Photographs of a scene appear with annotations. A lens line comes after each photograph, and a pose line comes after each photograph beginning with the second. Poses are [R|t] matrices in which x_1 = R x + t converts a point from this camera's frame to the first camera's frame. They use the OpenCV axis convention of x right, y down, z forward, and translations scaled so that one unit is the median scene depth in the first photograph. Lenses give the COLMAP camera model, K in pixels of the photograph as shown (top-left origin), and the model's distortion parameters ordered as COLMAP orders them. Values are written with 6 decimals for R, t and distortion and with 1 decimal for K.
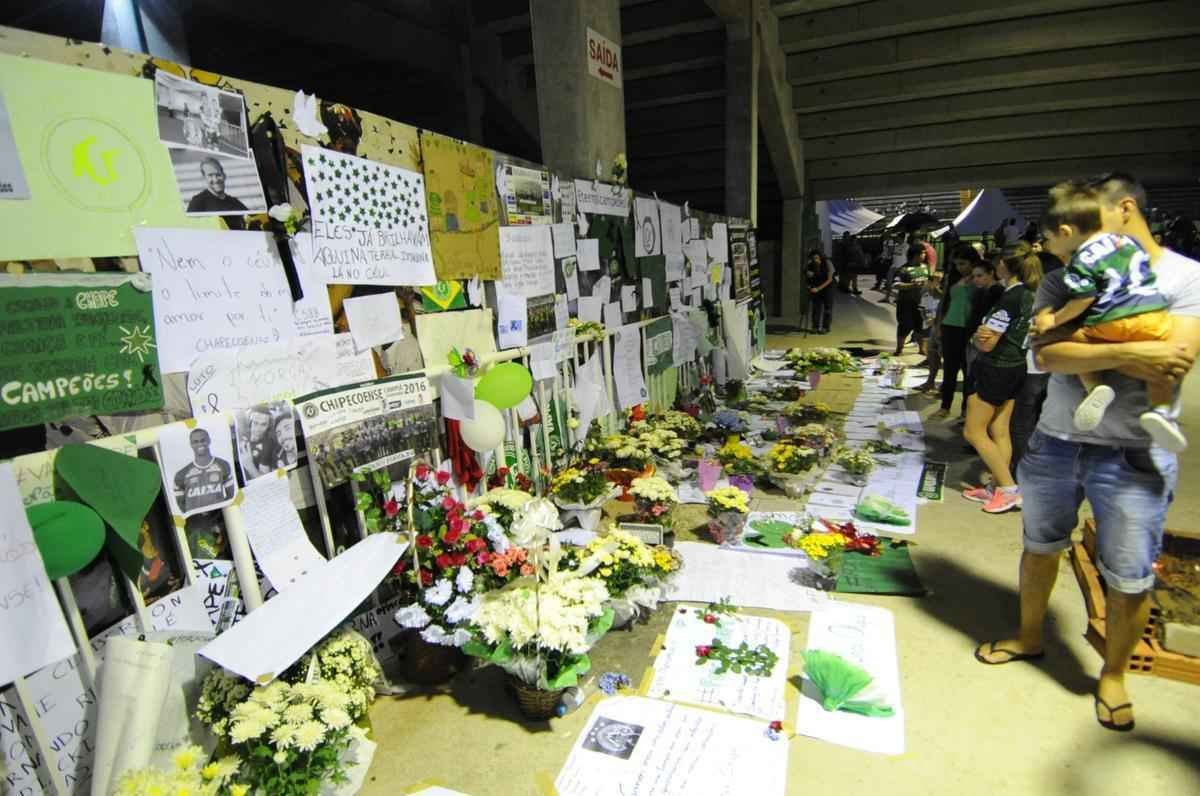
lens RADIAL K [[626.0, 0, 599.0], [0, 626.0, 406.6], [0, 0, 1]] dist [0.036234, -0.041212]
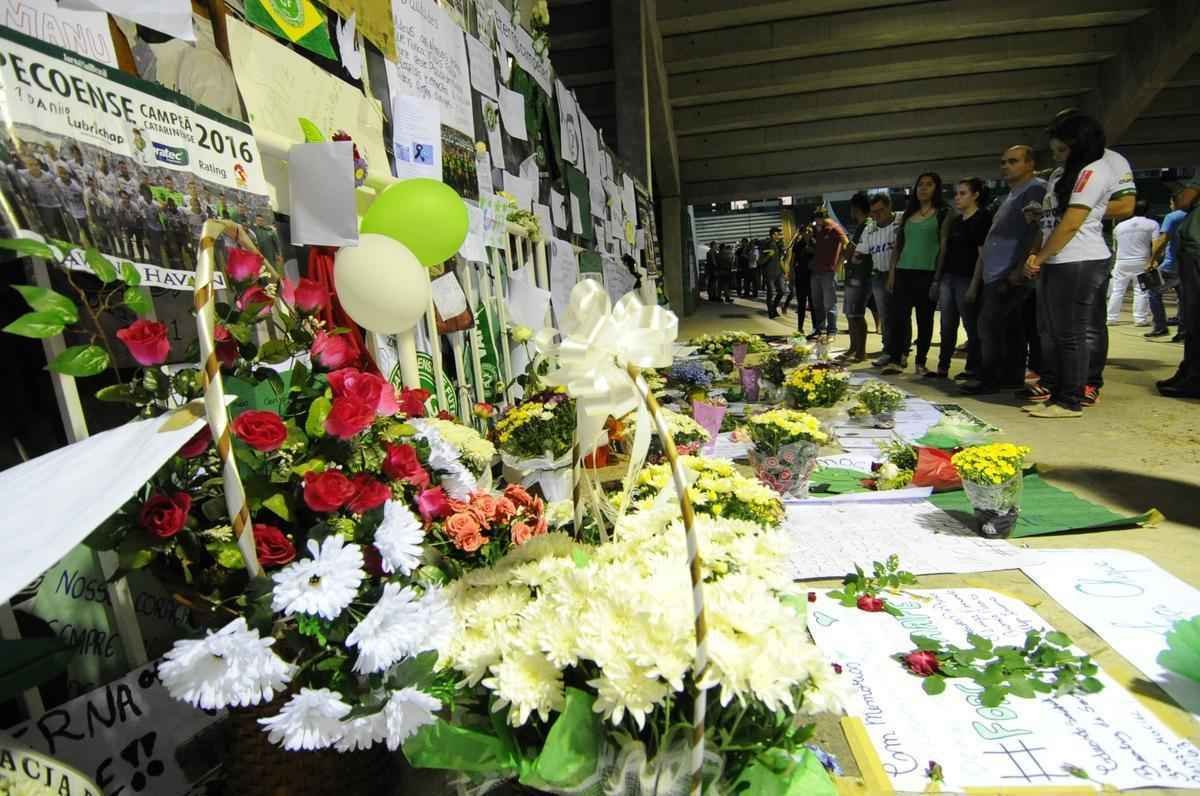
lens RADIAL K [[626.0, 0, 602.2], [0, 626.0, 407.4], [0, 0, 1]] dist [0.036234, -0.041212]
pose [[0.972951, -0.054180, 0.224569, -0.143658], [0.067930, 0.996230, -0.053955, 0.183941], [-0.220799, 0.067750, 0.972963, 0.514330]]
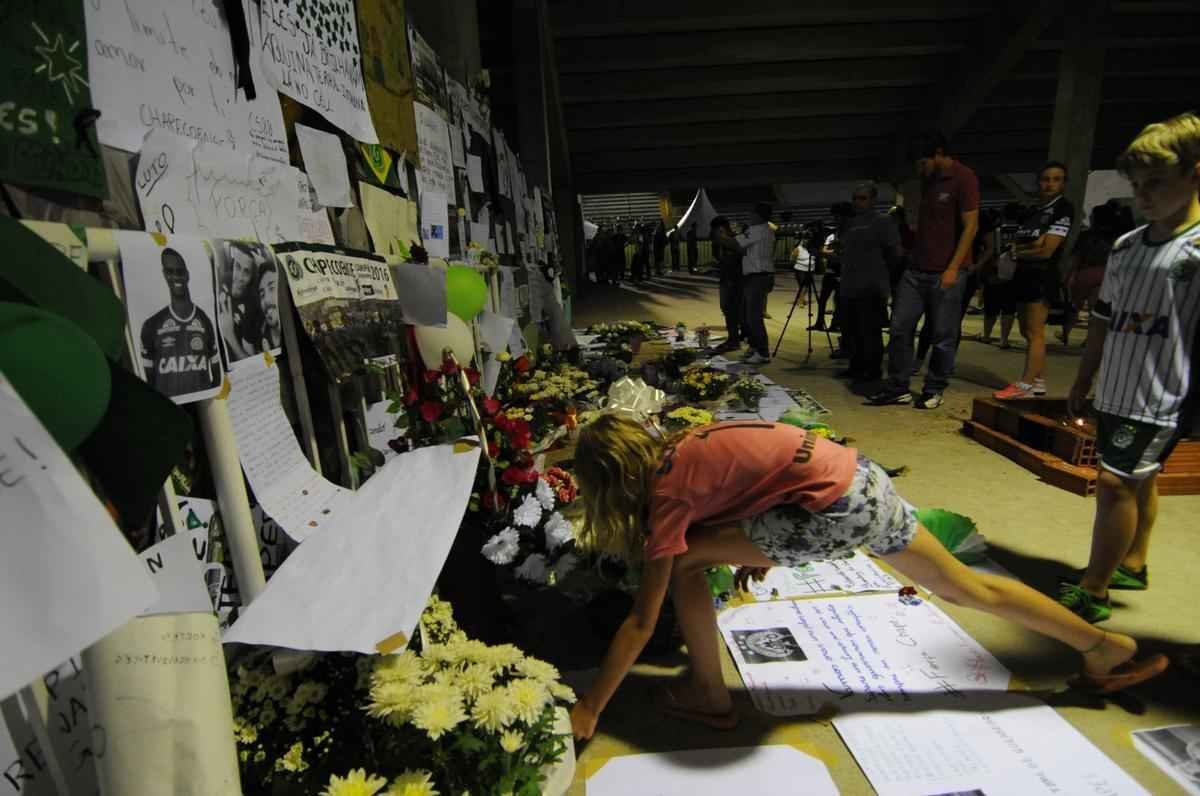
lens RADIAL K [[626.0, 0, 597.4], [0, 626.0, 408.3], [0, 0, 1]] dist [0.036234, -0.041212]
pose [[0.916866, -0.091131, 0.388654, -0.346829], [0.097104, 0.995265, 0.004294, 0.140041], [-0.387205, 0.033803, 0.921374, 0.231713]]
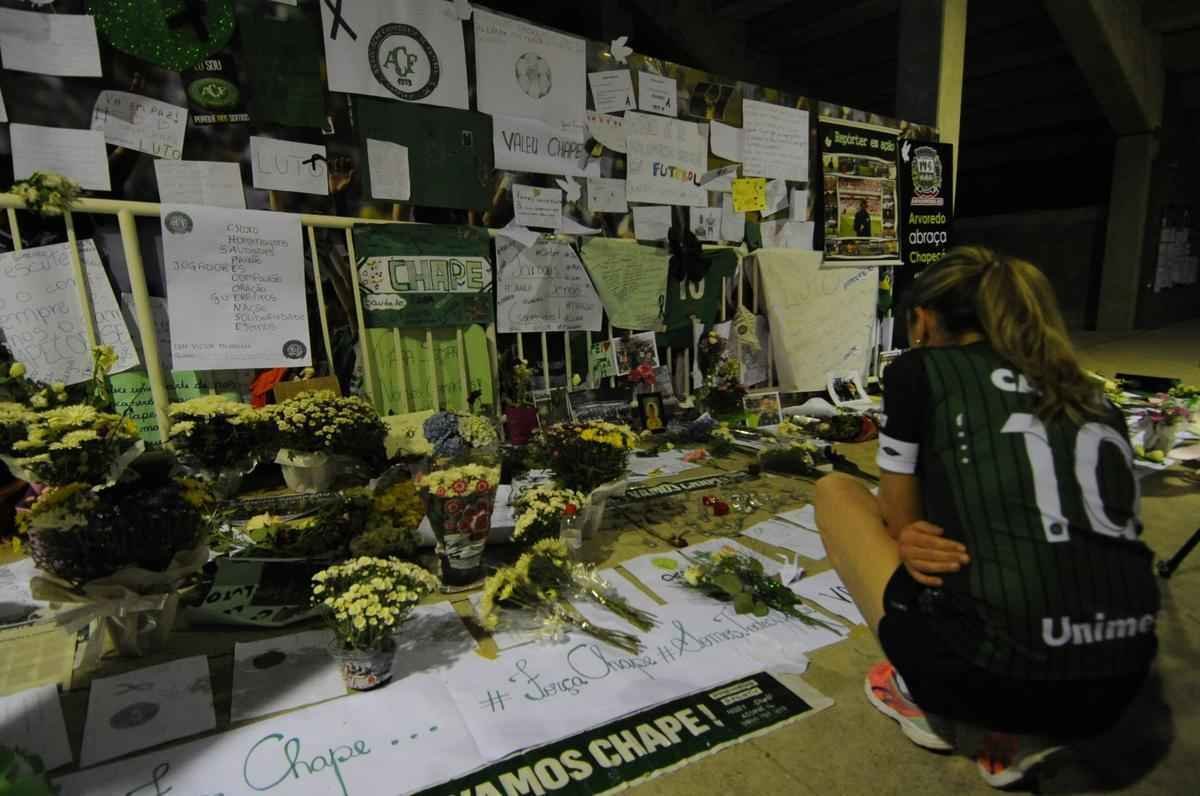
lens RADIAL K [[626.0, 0, 599.9], [0, 626.0, 408.2], [0, 0, 1]] dist [0.036234, -0.041212]
pose [[0.855065, 0.136912, -0.500120, 0.999634], [-0.149243, 0.988679, 0.015496, -0.036020], [0.496579, 0.061389, 0.865818, 1.231564]]
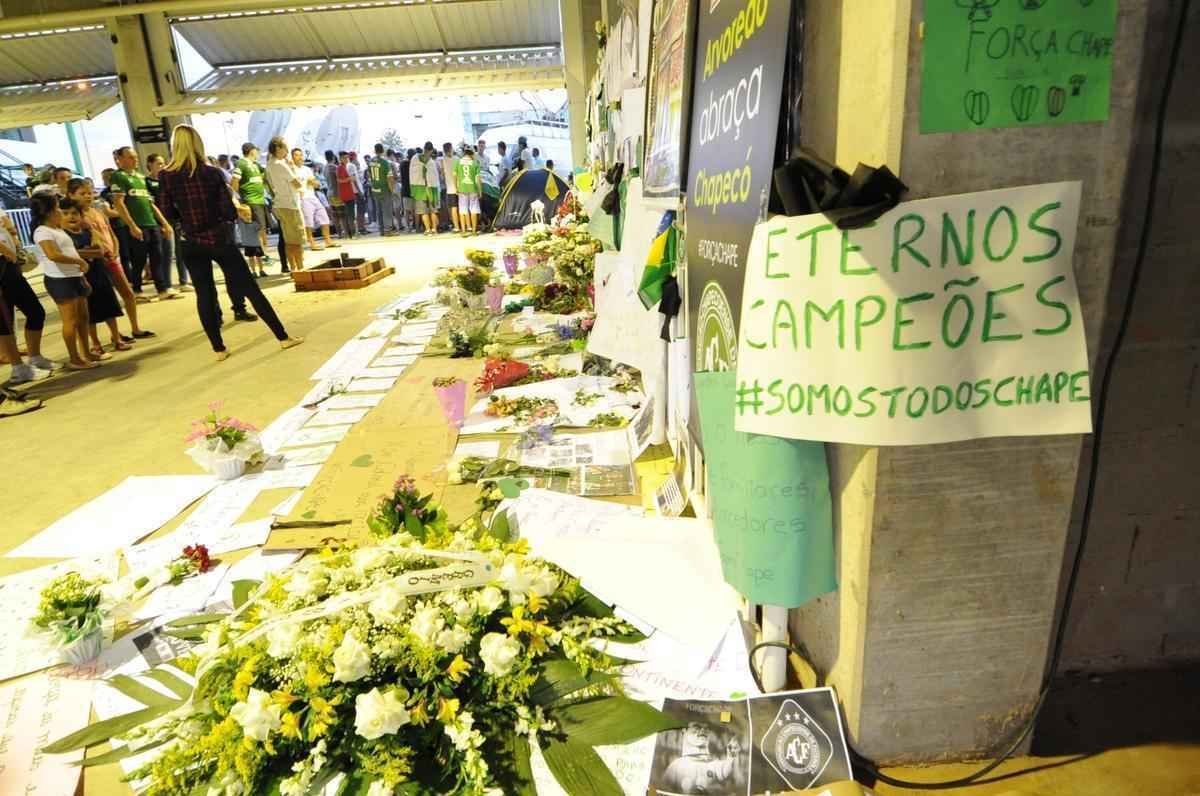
lens RADIAL K [[626.0, 0, 602.9], [0, 626.0, 397.9], [0, 0, 1]] dist [0.036234, -0.041212]
pose [[-0.879457, 0.237571, -0.412451, 1.177242], [-0.022084, 0.845233, 0.533942, -0.730170], [0.475466, 0.478688, -0.738099, 3.751370]]
